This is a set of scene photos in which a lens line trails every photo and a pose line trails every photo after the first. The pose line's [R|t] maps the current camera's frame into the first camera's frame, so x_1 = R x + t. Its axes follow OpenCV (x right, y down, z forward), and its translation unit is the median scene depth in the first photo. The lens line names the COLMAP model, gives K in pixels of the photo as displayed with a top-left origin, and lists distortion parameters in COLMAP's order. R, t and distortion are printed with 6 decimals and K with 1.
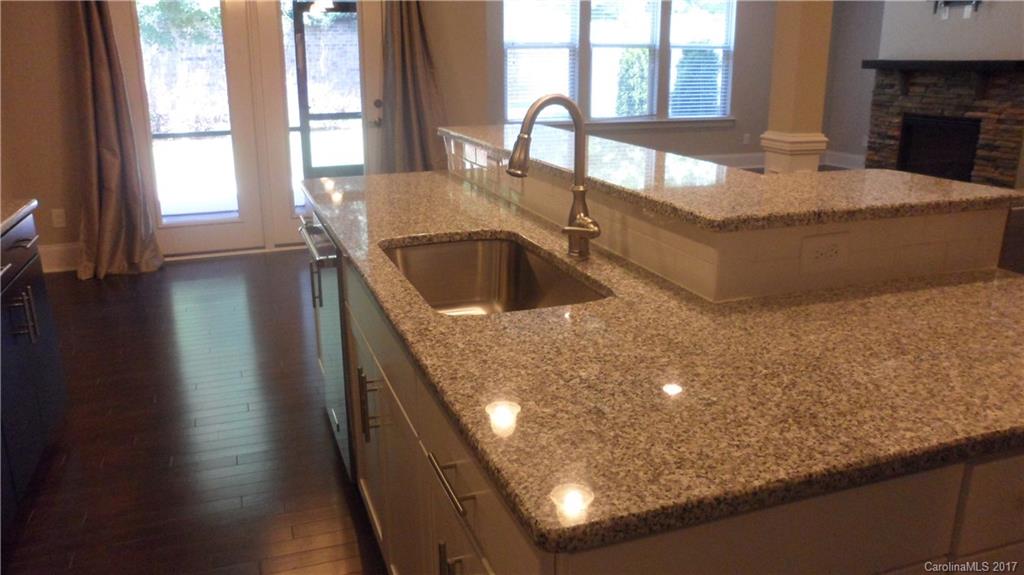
lens RADIAL K [[811.0, 0, 505.3], [0, 811.0, 287.7], [0, 0, 1]] dist [-0.118998, 0.131308]
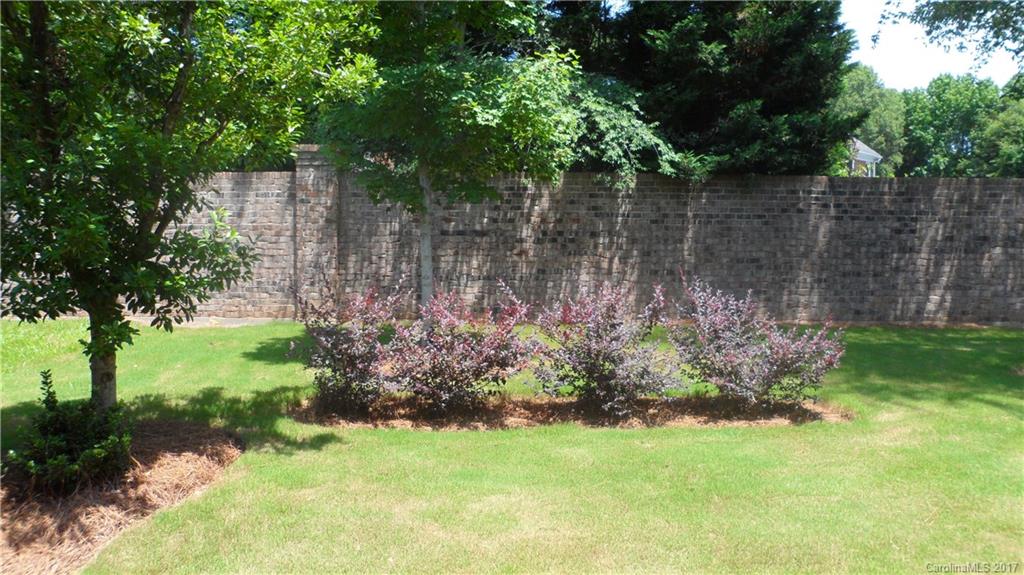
lens RADIAL K [[811.0, 0, 511.8], [0, 811.0, 287.8], [0, 0, 1]] dist [-0.118998, 0.131308]
pose [[0.946408, 0.035551, -0.321010, -0.167572], [-0.103957, 0.974561, -0.198556, -0.132863], [0.305785, 0.221286, 0.926028, 0.463044]]
